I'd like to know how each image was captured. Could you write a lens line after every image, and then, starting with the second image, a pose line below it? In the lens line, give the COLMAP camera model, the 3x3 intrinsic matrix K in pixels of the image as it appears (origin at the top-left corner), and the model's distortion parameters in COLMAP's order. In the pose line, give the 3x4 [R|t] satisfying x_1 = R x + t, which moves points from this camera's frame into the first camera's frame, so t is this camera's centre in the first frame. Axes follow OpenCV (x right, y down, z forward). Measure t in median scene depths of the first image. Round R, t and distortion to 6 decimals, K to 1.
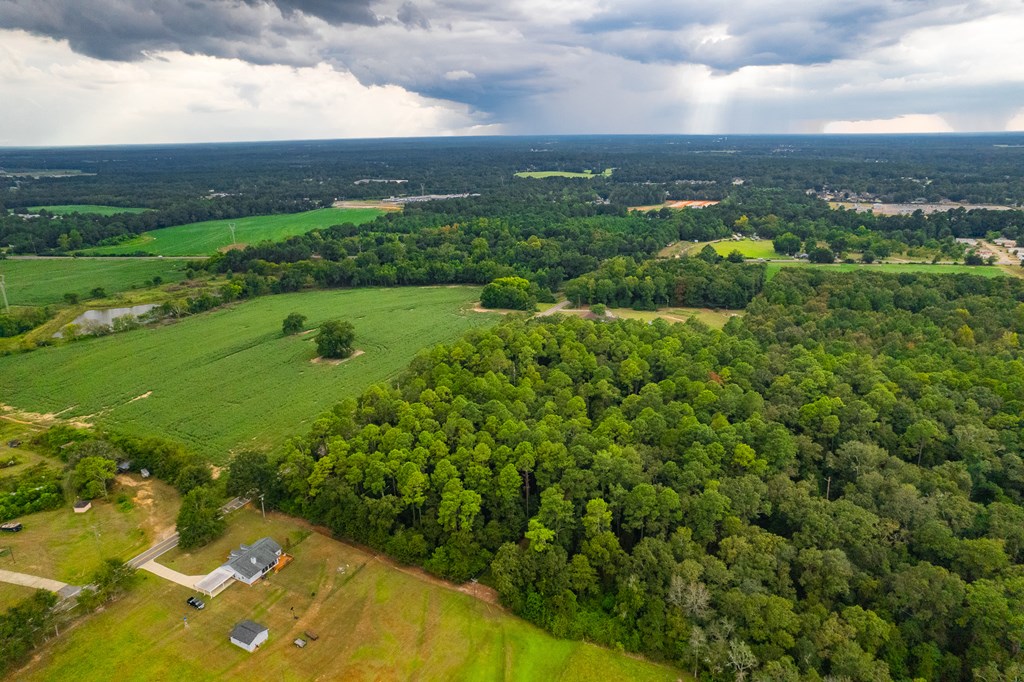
lens RADIAL K [[651.7, 0, 514.3], [0, 651.7, 347.3], [0, 0, 1]] dist [-0.080183, 0.069796]
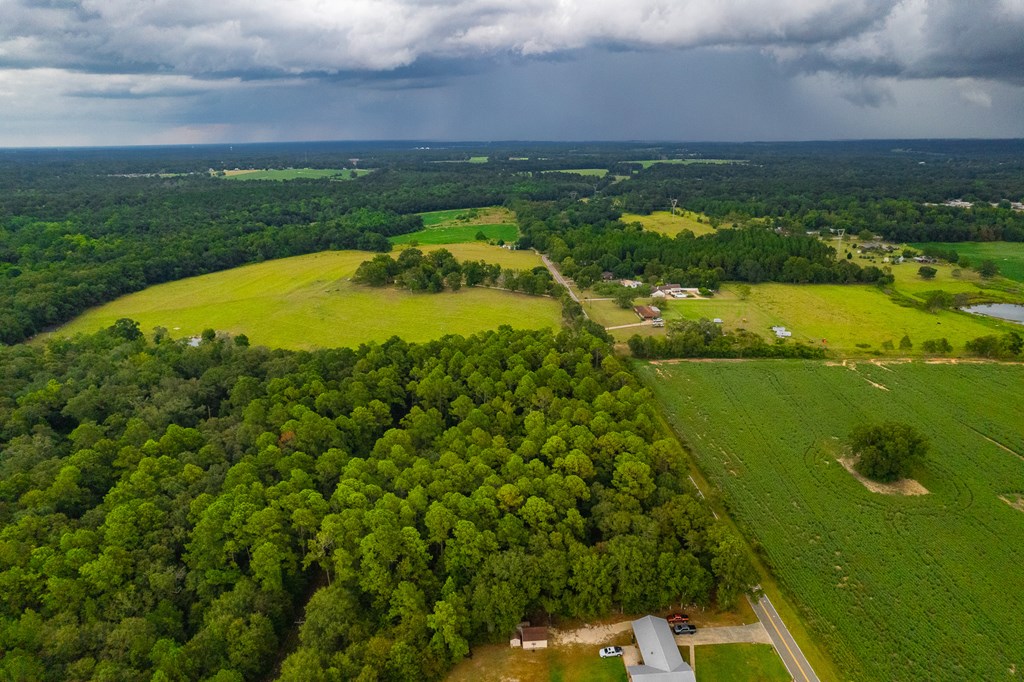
lens RADIAL K [[651.7, 0, 514.3], [0, 651.7, 347.3], [0, 0, 1]] dist [-0.080183, 0.069796]
pose [[-0.863245, 0.181789, -0.470915, 0.191326], [-0.135164, 0.815593, 0.562618, -0.242104], [0.486353, 0.549328, -0.679485, 0.731946]]
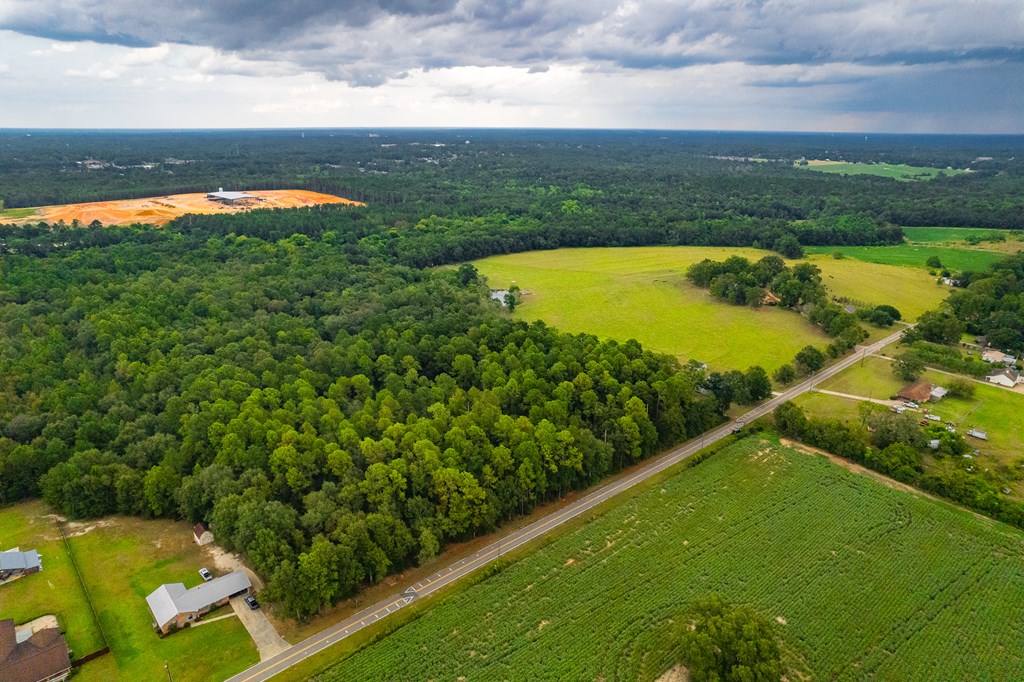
lens RADIAL K [[651.7, 0, 514.3], [0, 651.7, 347.3], [0, 0, 1]] dist [-0.080183, 0.069796]
pose [[-0.928314, -0.112955, 0.354223, -0.166388], [0.124002, 0.804120, 0.581390, -0.247486], [-0.350509, 0.583637, -0.732469, 0.750471]]
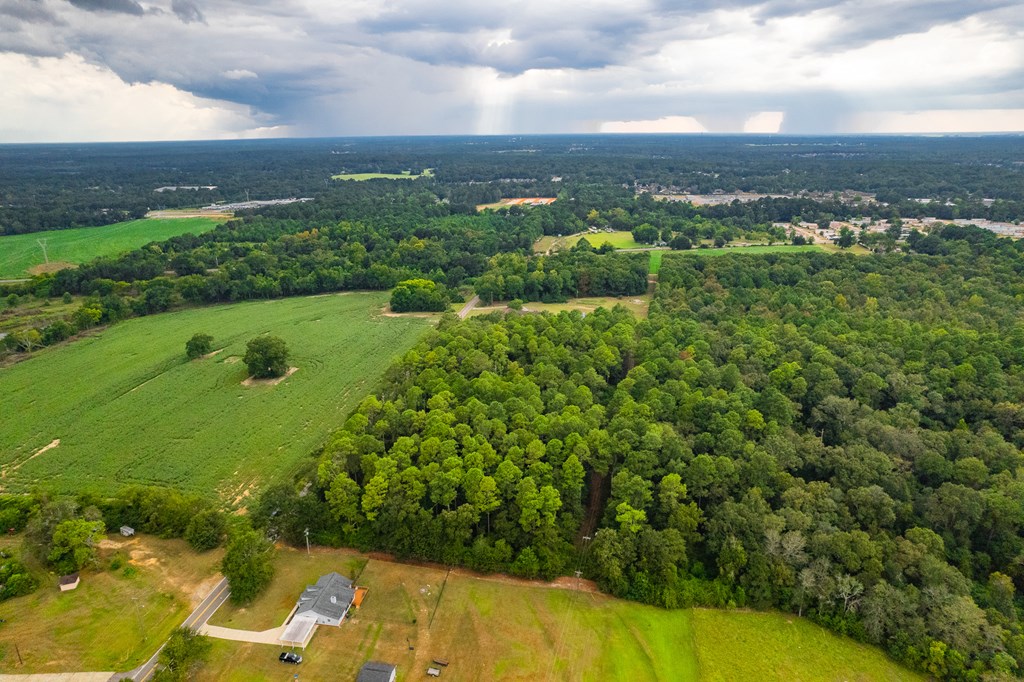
lens RADIAL K [[651.7, 0, 514.3], [0, 651.7, 347.3], [0, 0, 1]] dist [-0.080183, 0.069796]
pose [[0.954076, -0.091431, 0.285272, -0.123442], [0.091909, 0.995698, 0.011742, -0.003010], [-0.285118, 0.015017, 0.958375, 0.016835]]
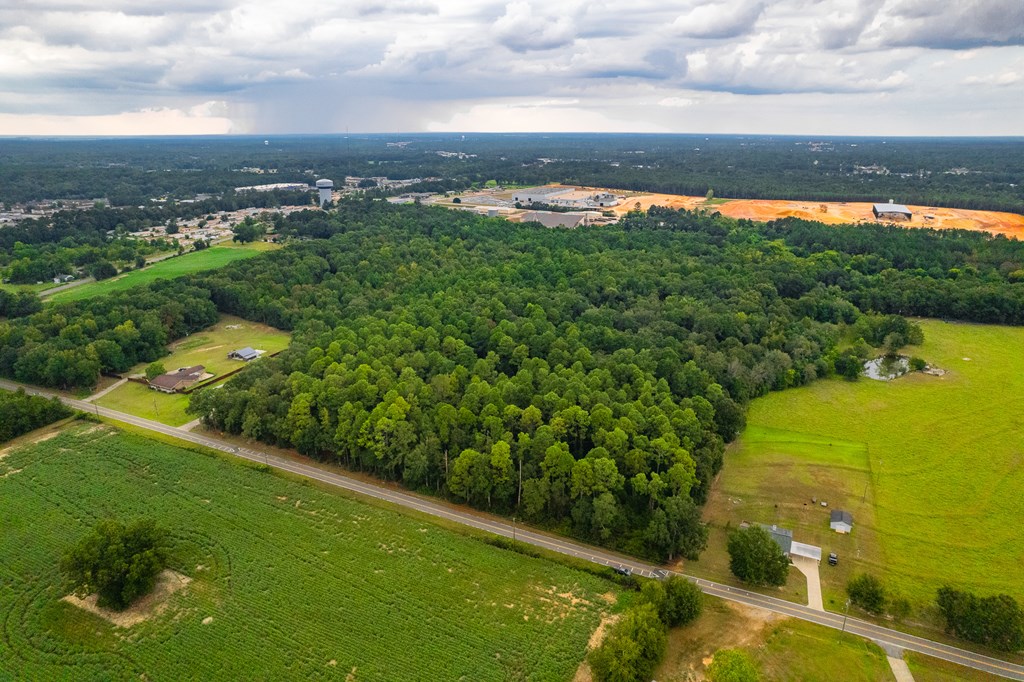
lens RADIAL K [[651.7, 0, 514.3], [0, 651.7, 347.3], [0, 0, 1]] dist [-0.080183, 0.069796]
pose [[-0.016794, -0.306538, 0.951710, -0.420246], [0.314542, 0.901899, 0.296044, -0.124816], [-0.949095, 0.304325, 0.081273, 0.390020]]
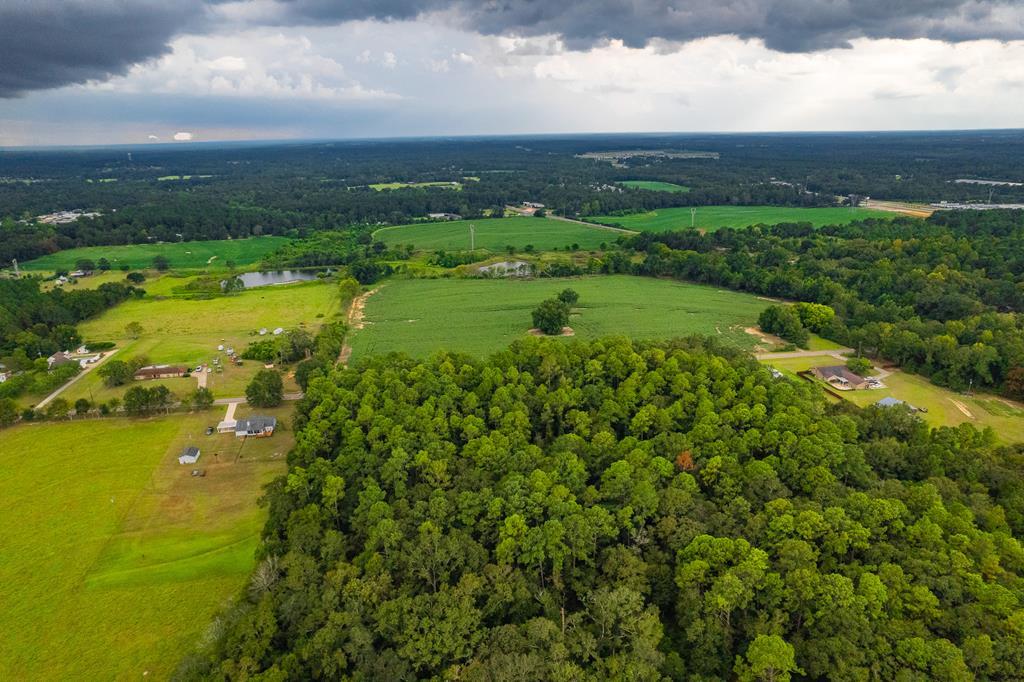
lens RADIAL K [[651.7, 0, 514.3], [0, 651.7, 347.3], [0, 0, 1]] dist [-0.080183, 0.069796]
pose [[0.594820, 0.258695, -0.761096, 0.327740], [-0.245149, 0.960077, 0.134736, -0.058101], [0.765566, 0.106438, 0.634492, 0.161376]]
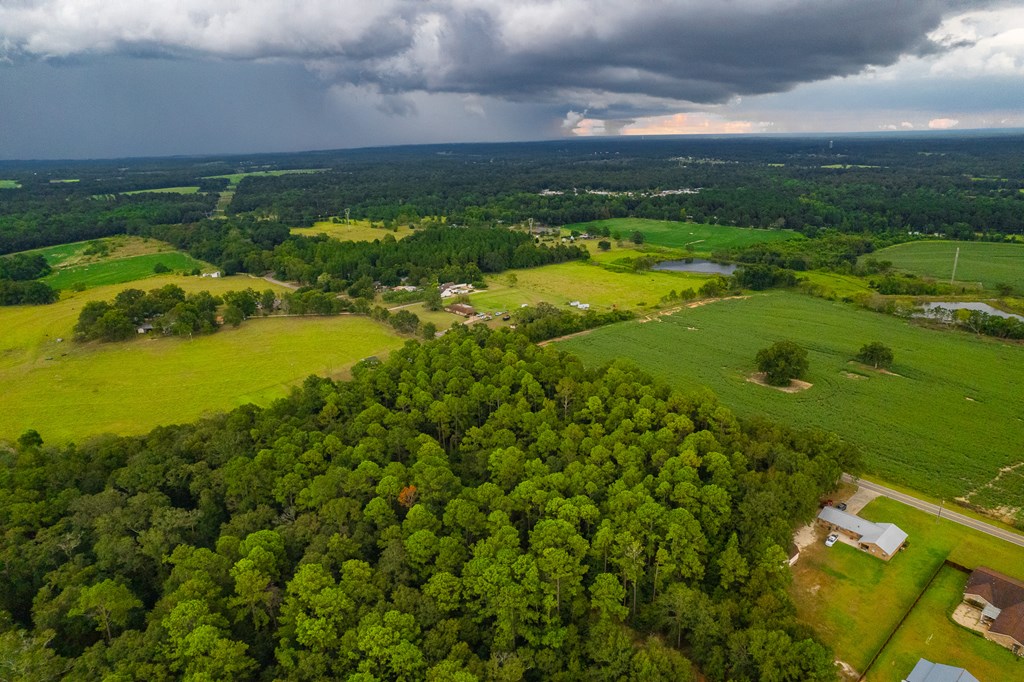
lens RADIAL K [[651.7, 0, 514.3], [0, 651.7, 347.3], [0, 0, 1]] dist [-0.080183, 0.069796]
pose [[-0.374689, 0.311280, -0.873334, 0.369318], [-0.262393, 0.867843, 0.421898, -0.183686], [0.889246, 0.387238, -0.243493, 0.543914]]
